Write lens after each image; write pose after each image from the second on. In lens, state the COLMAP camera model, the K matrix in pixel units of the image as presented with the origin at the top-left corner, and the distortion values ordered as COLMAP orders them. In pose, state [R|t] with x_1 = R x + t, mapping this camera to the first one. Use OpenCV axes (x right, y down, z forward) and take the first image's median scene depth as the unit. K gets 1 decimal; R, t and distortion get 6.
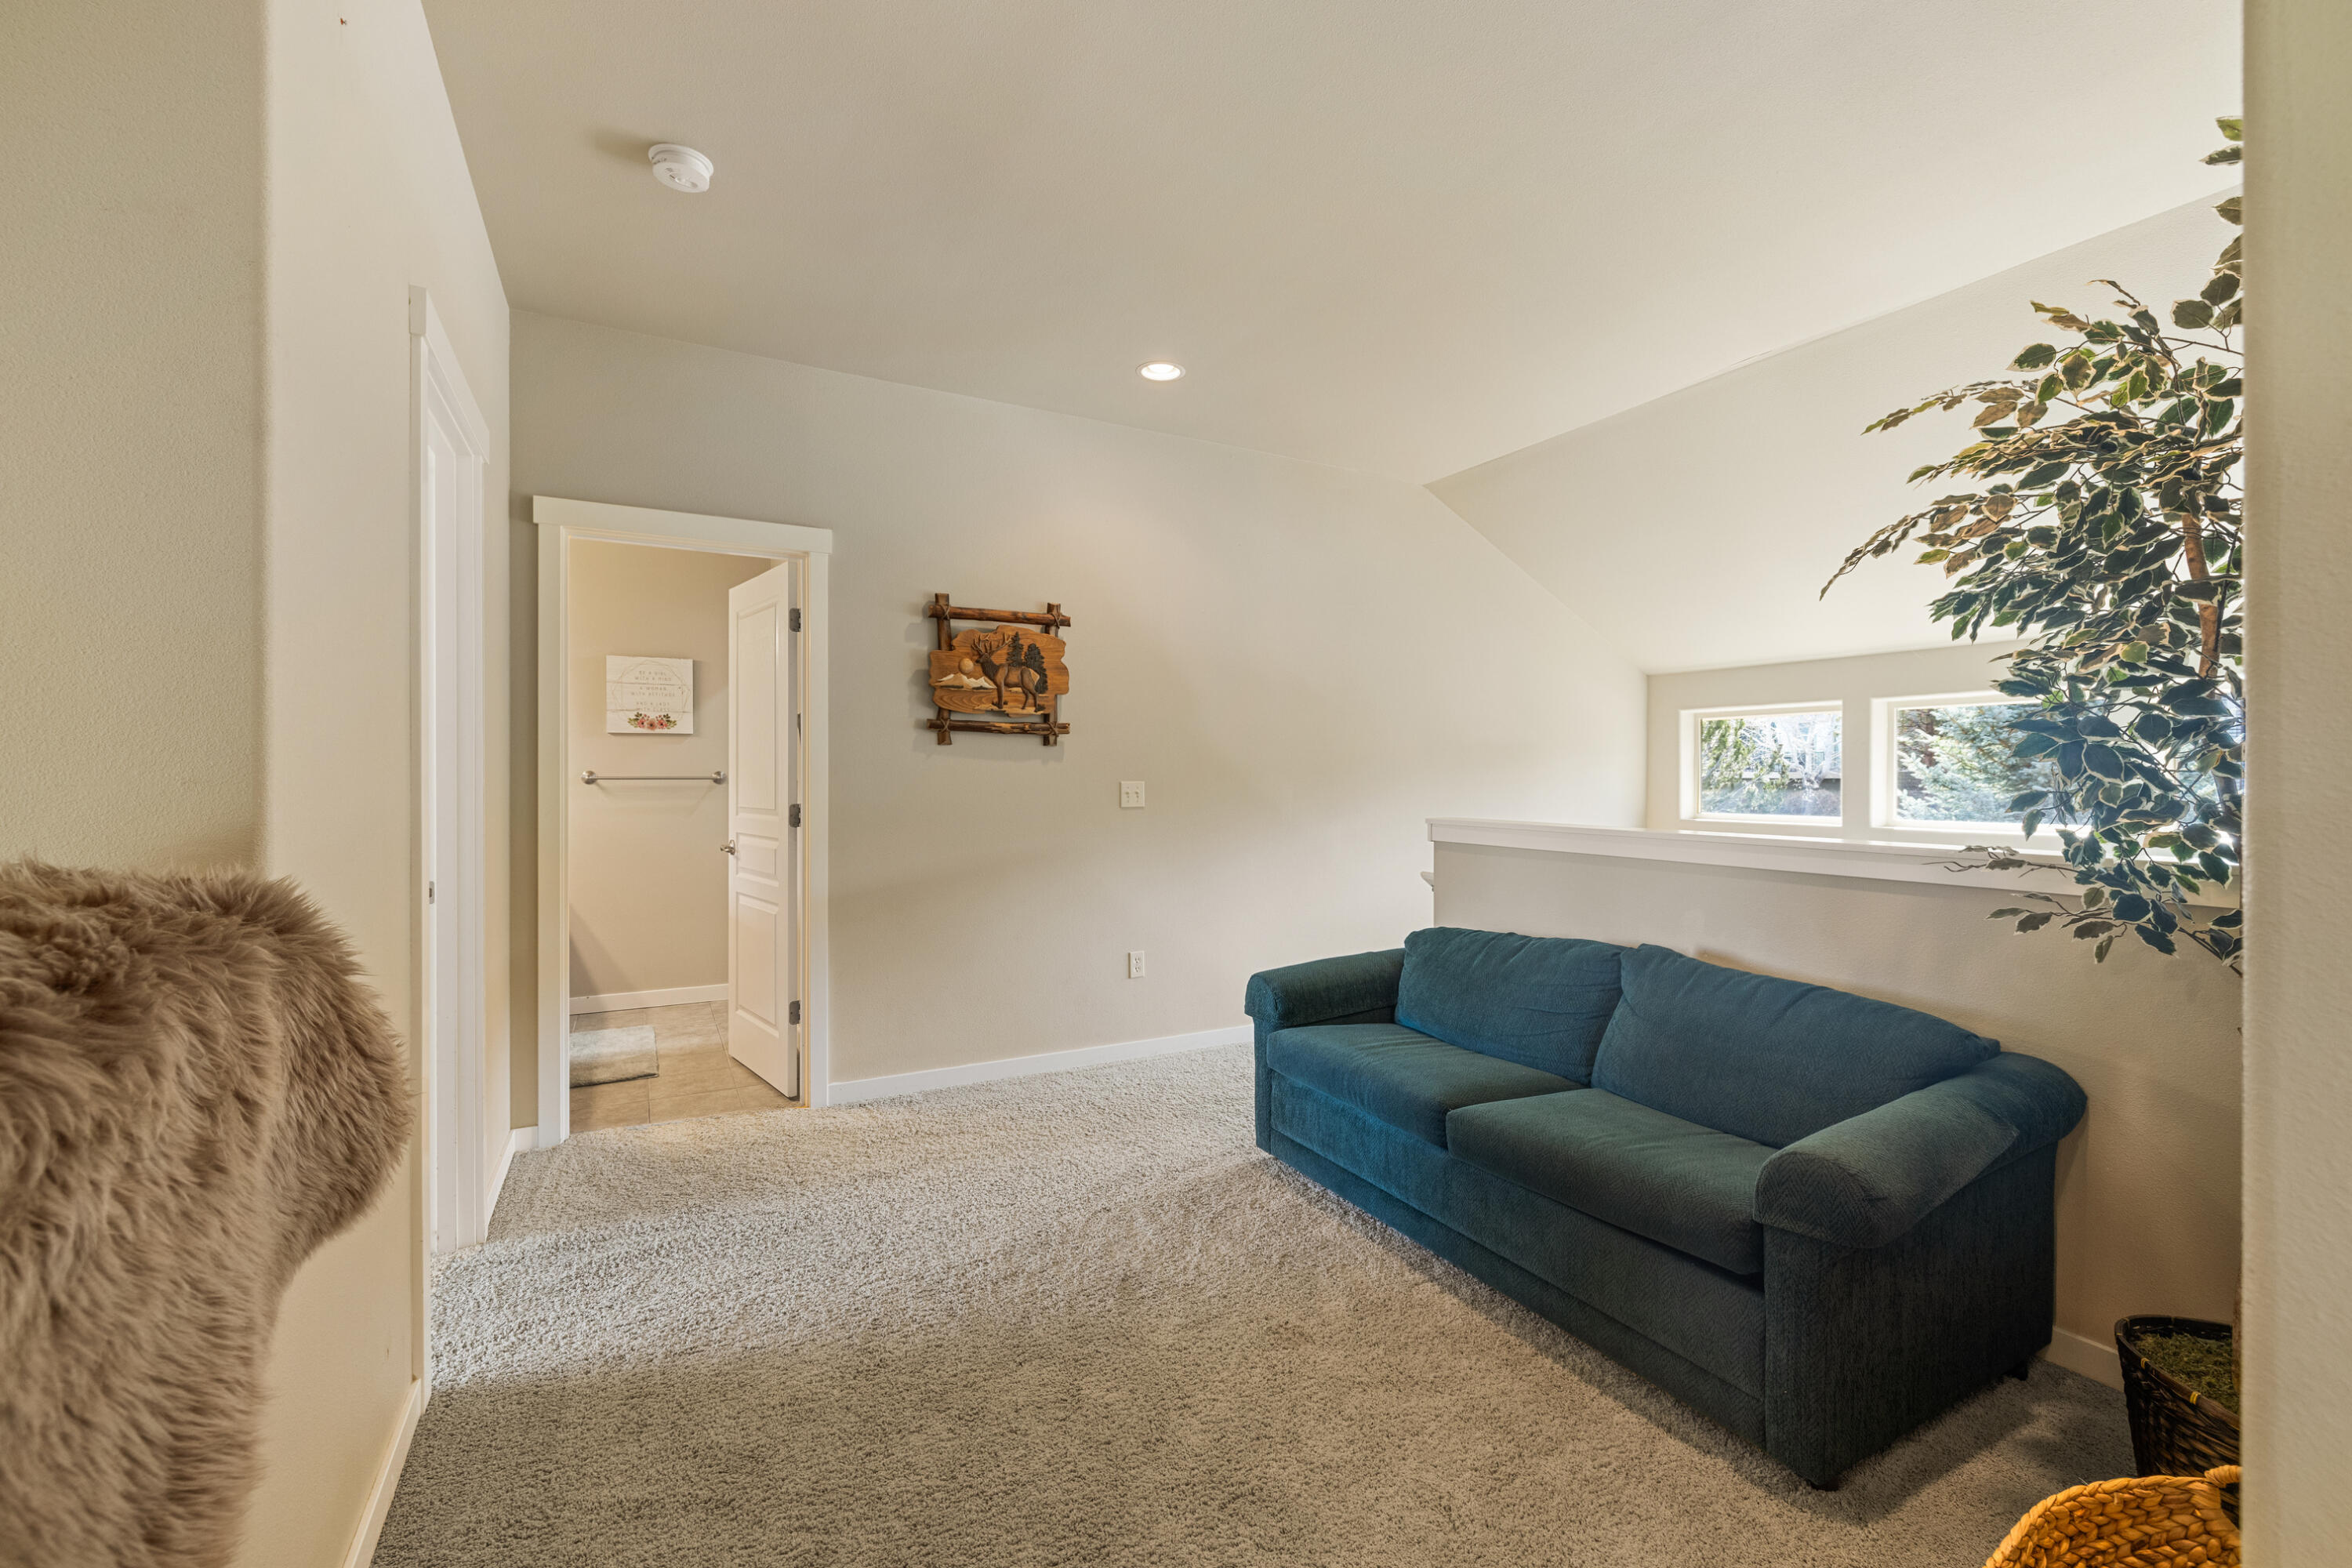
lens RADIAL K [[988.7, 0, 1180.2], [0, 988.7, 782.4], [0, 0, 1]] dist [-0.001885, -0.000148]
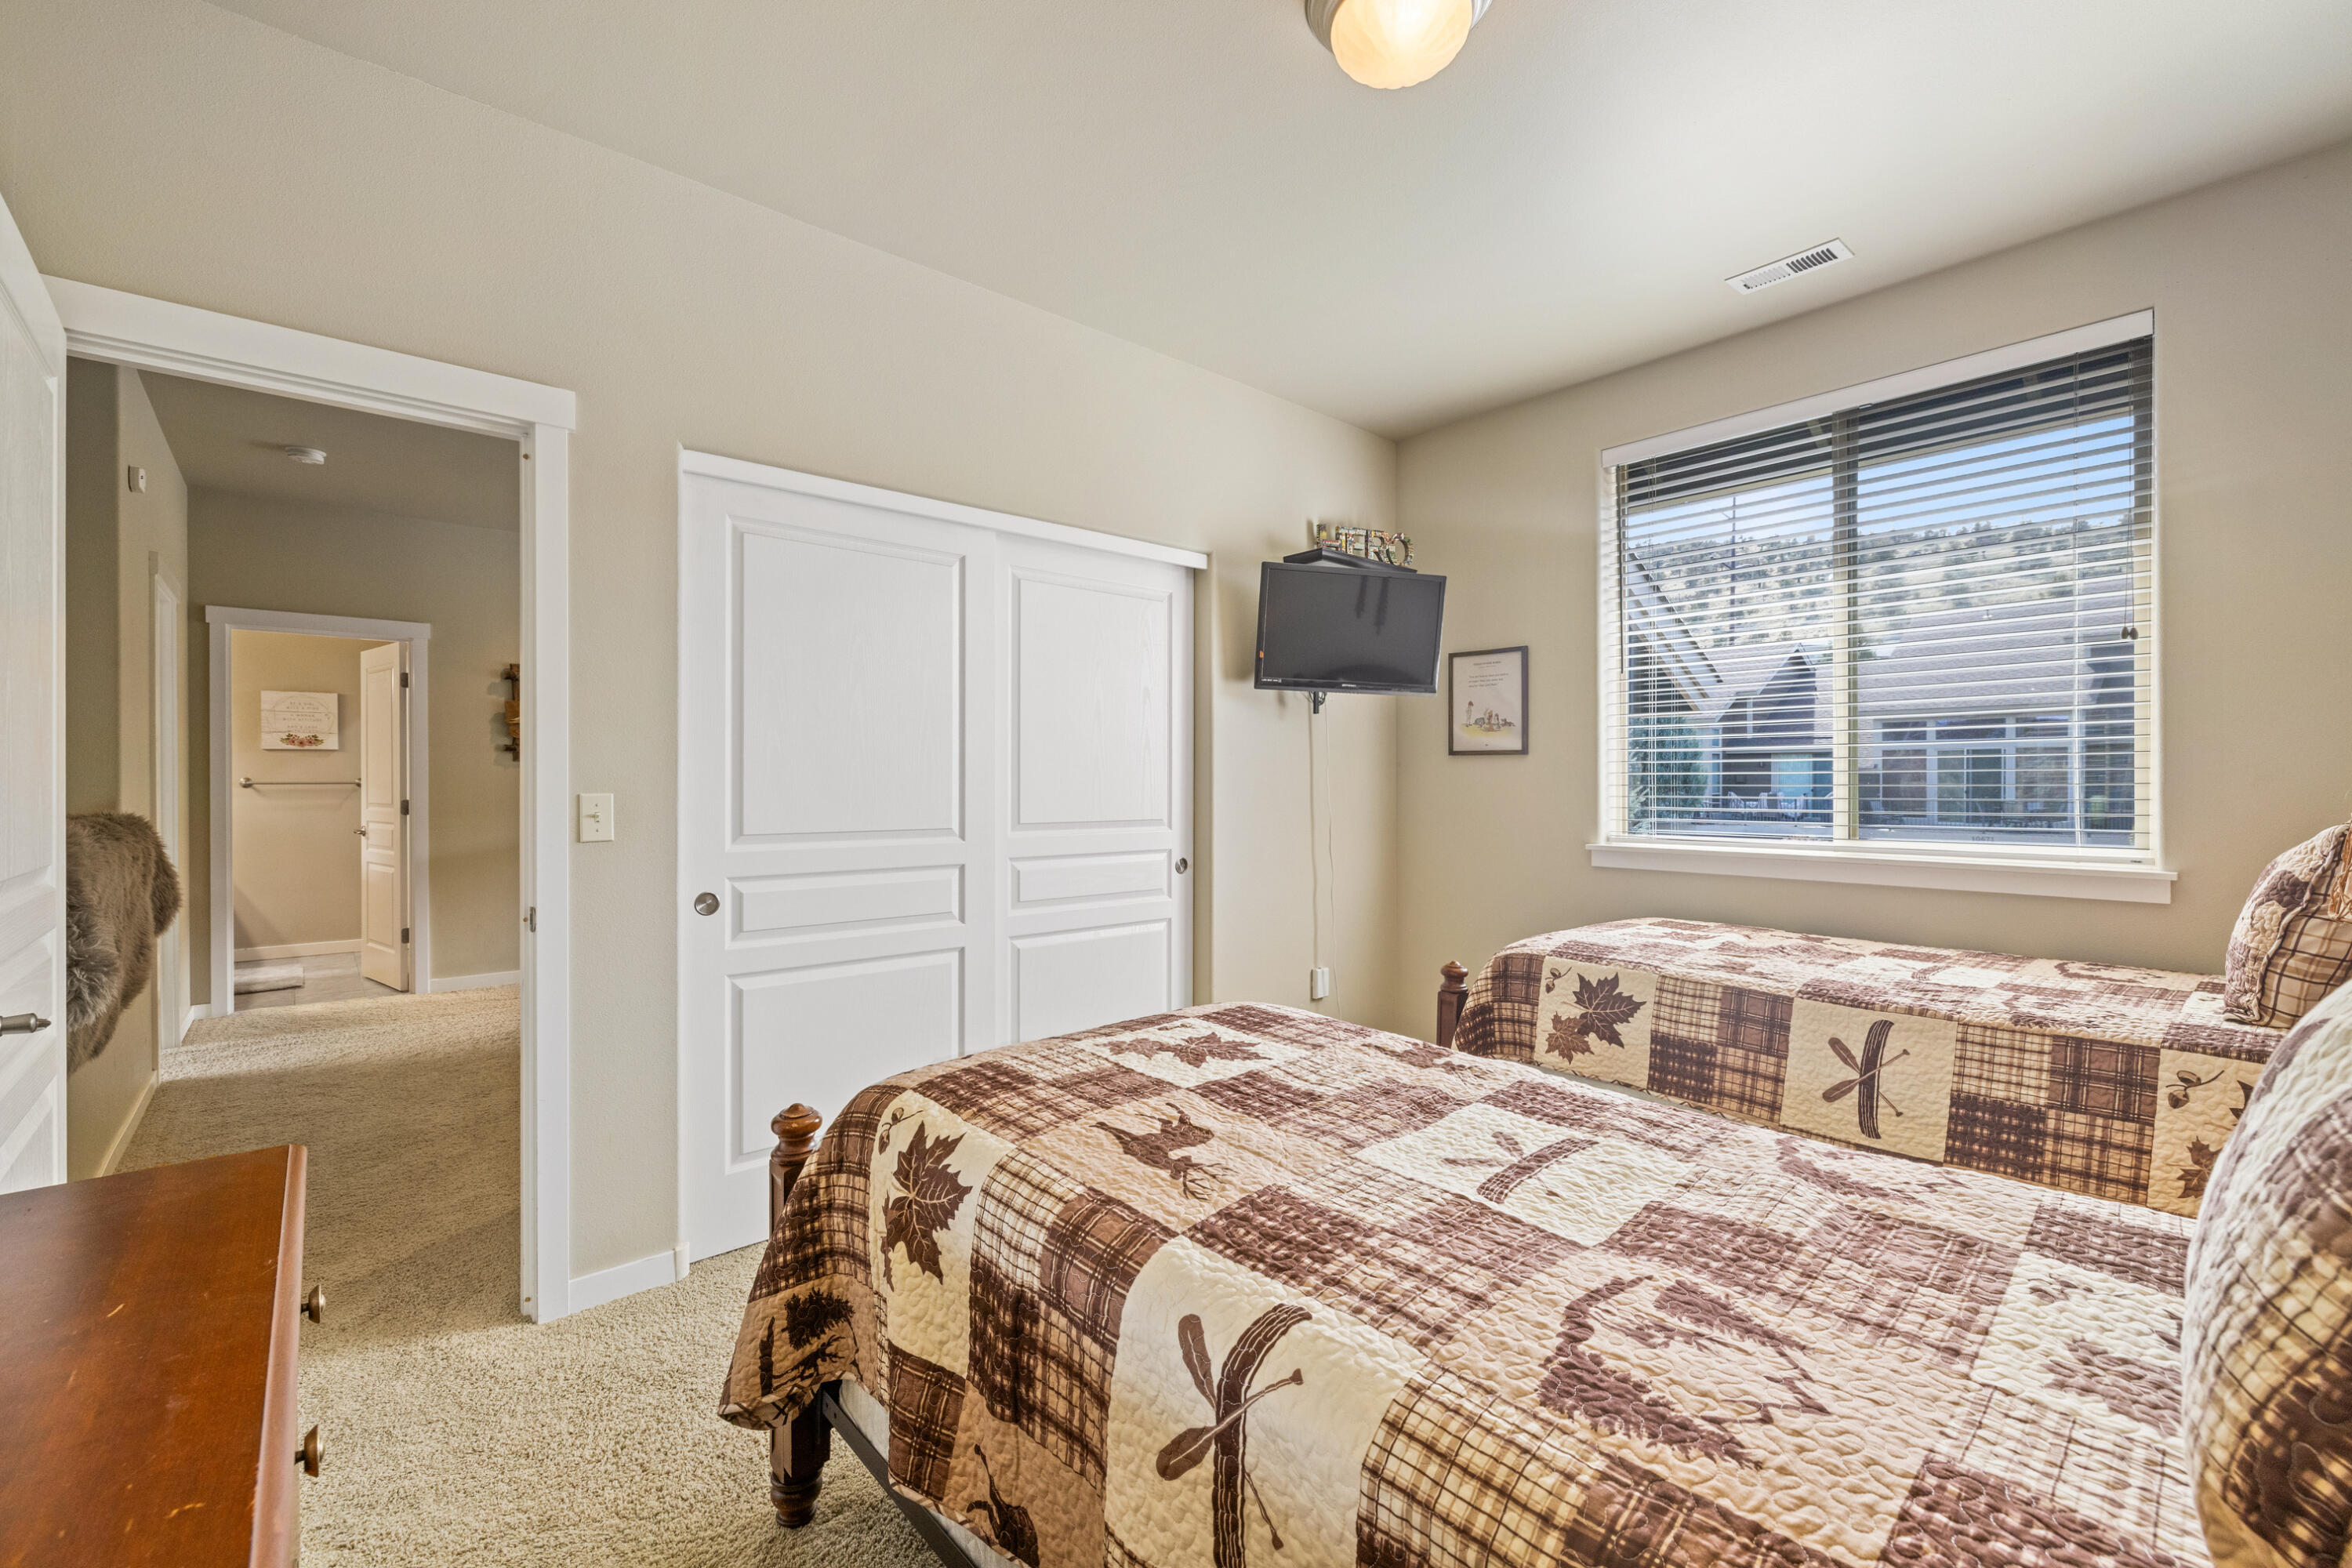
lens RADIAL K [[1015.0, 0, 1192.8], [0, 1015.0, 785.8], [0, 0, 1]] dist [-0.001578, 0.000049]
pose [[0.977038, -0.002798, 0.213045, 0.416204], [0.002555, 0.999996, 0.001414, 0.000640], [-0.213049, -0.000837, 0.977041, -0.707477]]
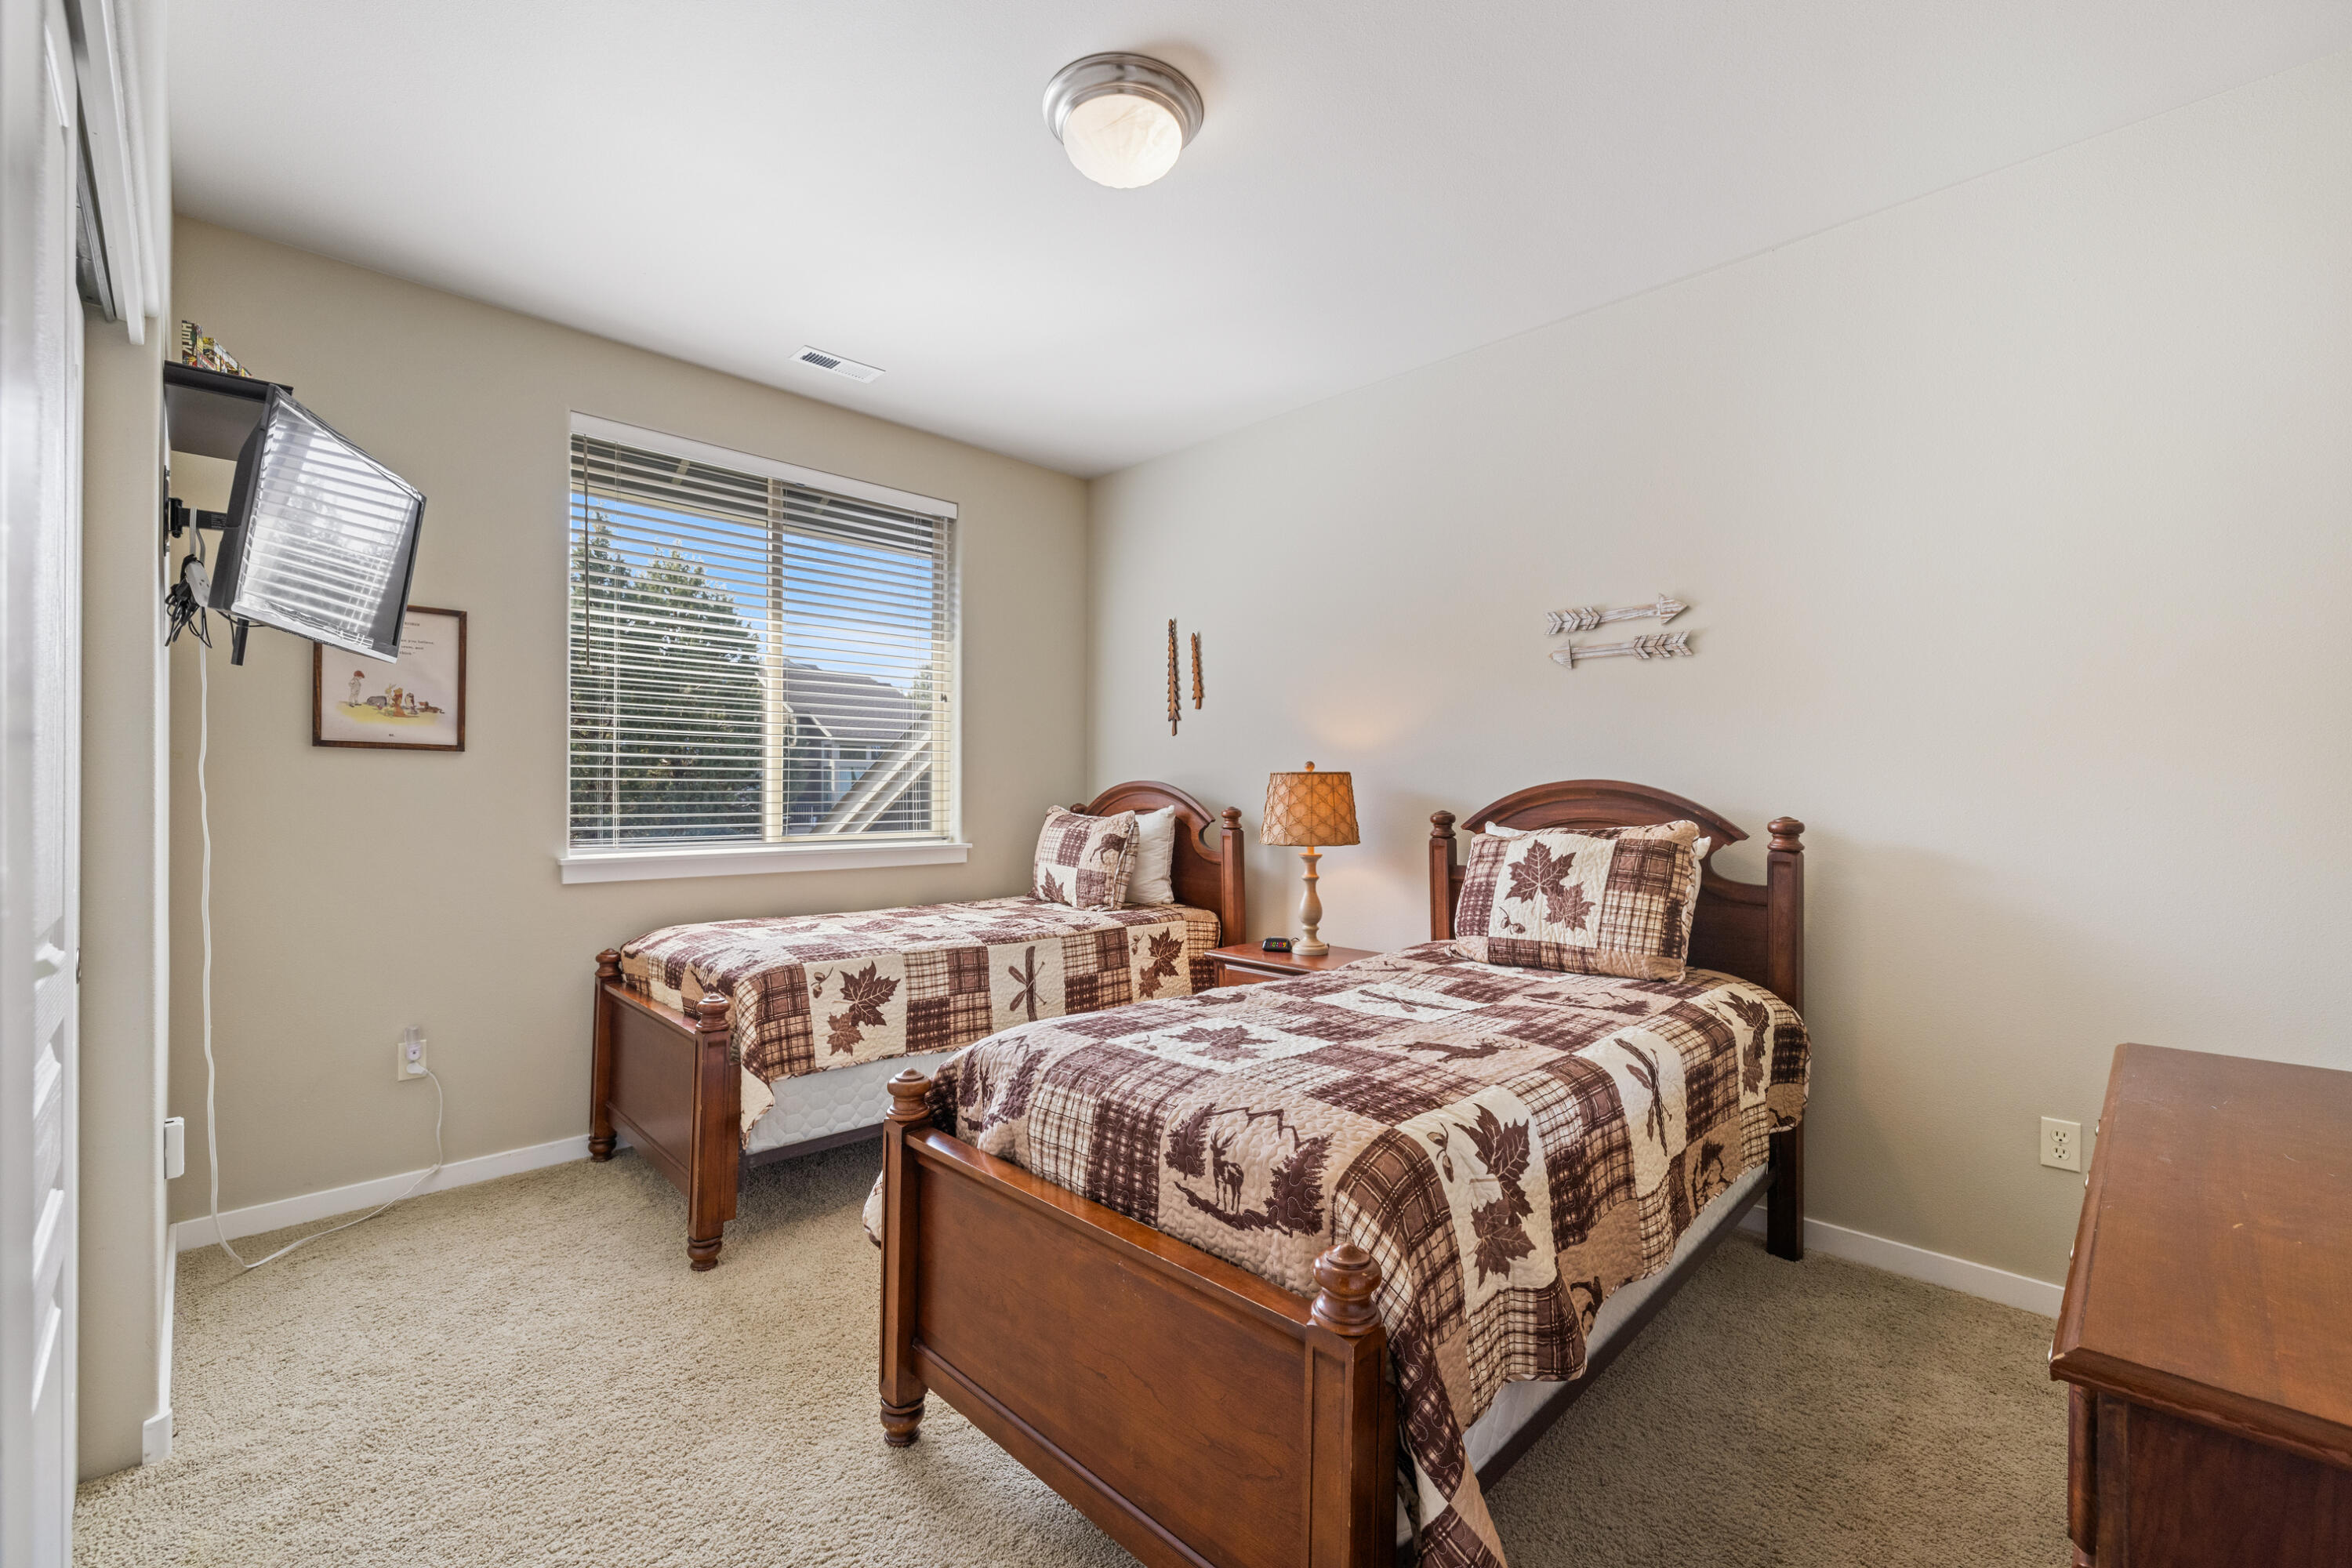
lens RADIAL K [[988.7, 0, 1180.2], [0, 988.7, 782.4], [0, 0, 1]] dist [-0.001885, -0.000148]
pose [[-0.283322, 0.005291, 0.959010, -0.417122], [-0.002435, 0.999978, -0.006237, -0.002683], [-0.959022, -0.004102, -0.283303, 0.719688]]
